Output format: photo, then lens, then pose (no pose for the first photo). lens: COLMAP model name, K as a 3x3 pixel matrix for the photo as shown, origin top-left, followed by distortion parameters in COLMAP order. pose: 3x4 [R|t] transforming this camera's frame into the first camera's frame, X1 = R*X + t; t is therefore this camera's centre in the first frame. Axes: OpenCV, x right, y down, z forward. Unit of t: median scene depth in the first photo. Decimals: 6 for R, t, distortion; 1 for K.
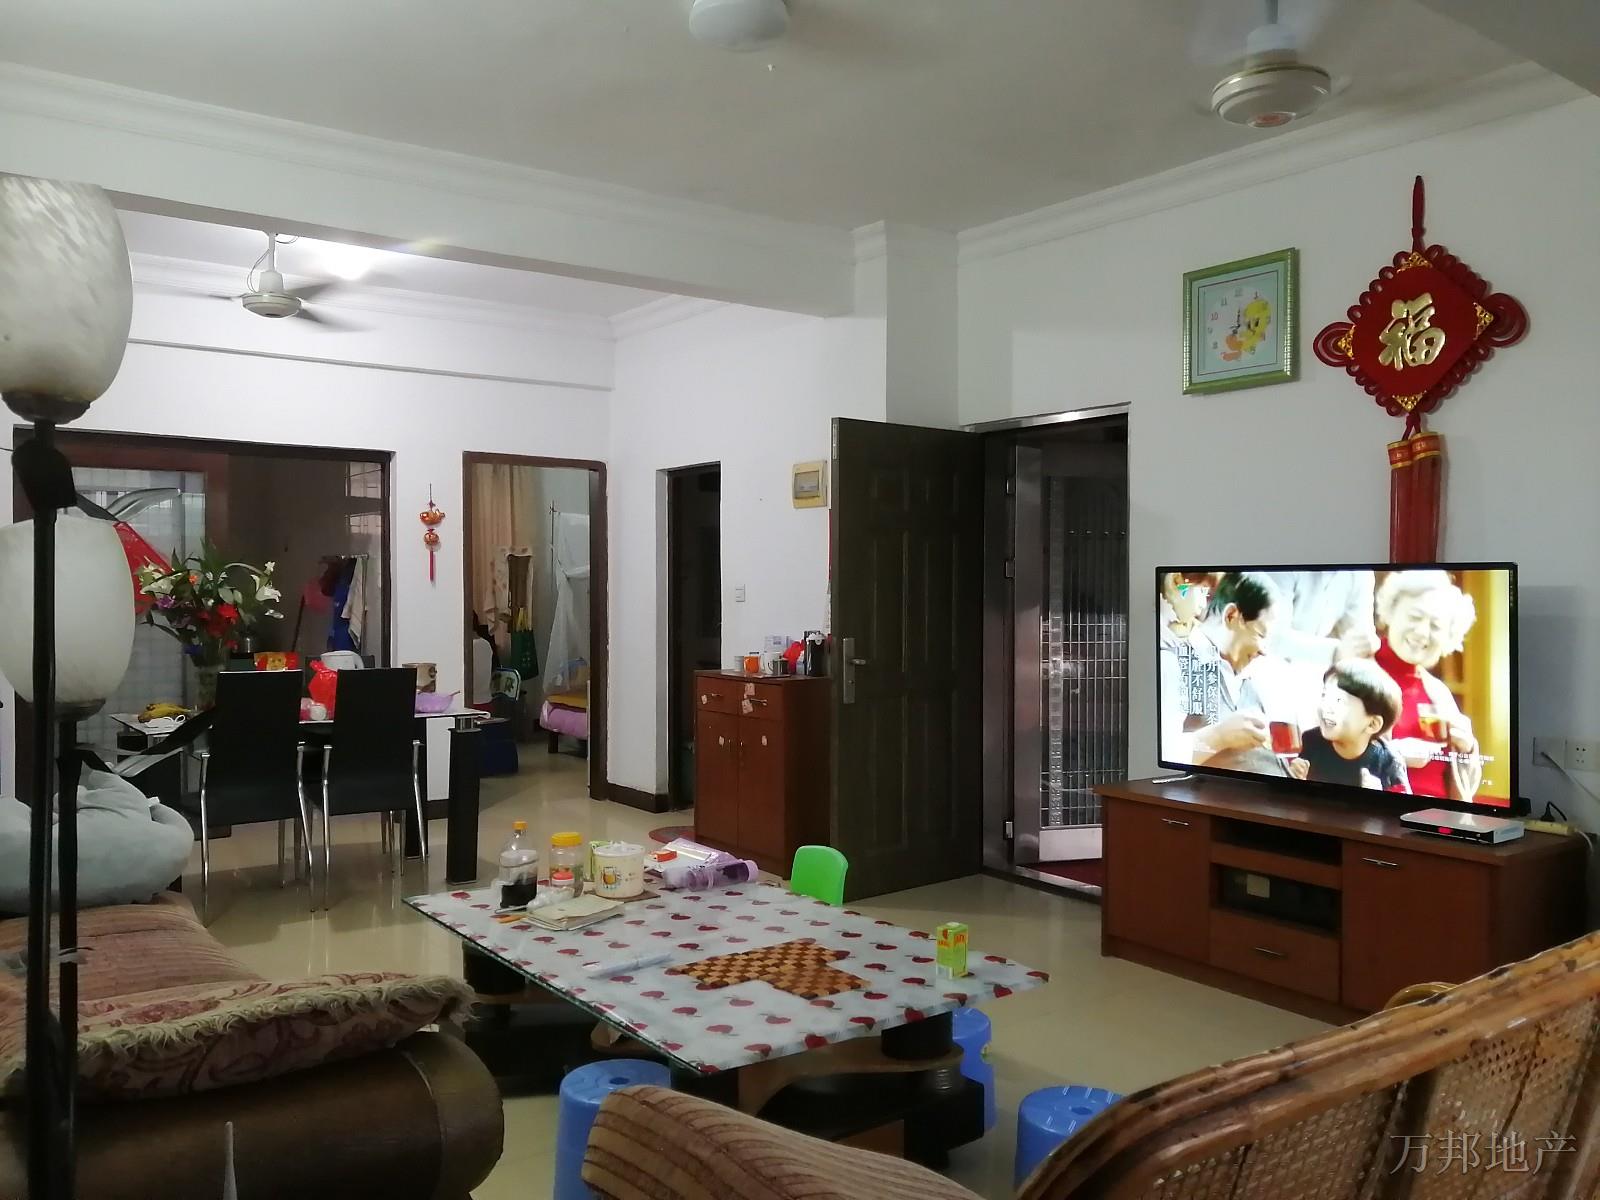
lens RADIAL K [[1261.5, 0, 804.2], [0, 1261.5, 590.5], [0, 0, 1]] dist [0.010157, -0.014169]
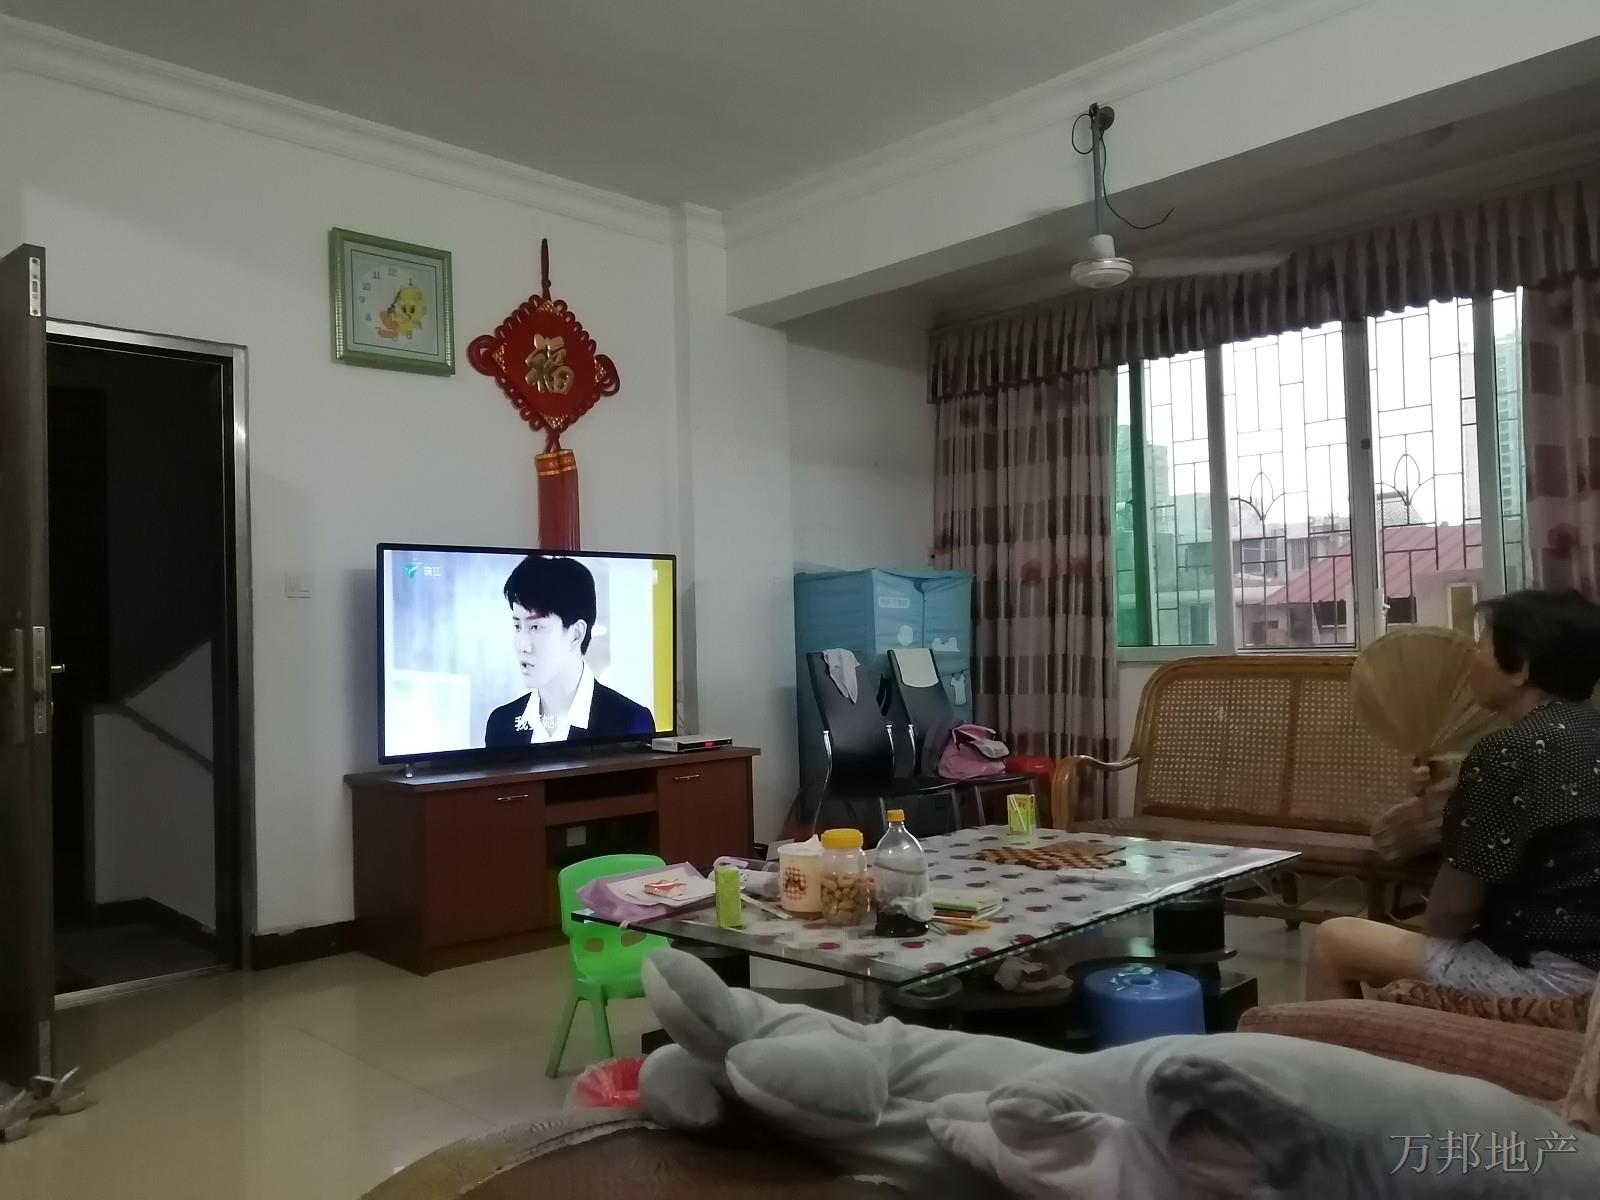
lens RADIAL K [[1261.5, 0, 801.5], [0, 1261.5, 605.4], [0, 0, 1]] dist [0.010157, -0.014169]
pose [[-0.120903, 0.029378, 0.992229, -0.706655], [0.033541, 0.999112, -0.025495, 0.063263], [-0.992097, 0.030198, -0.121781, 0.864054]]
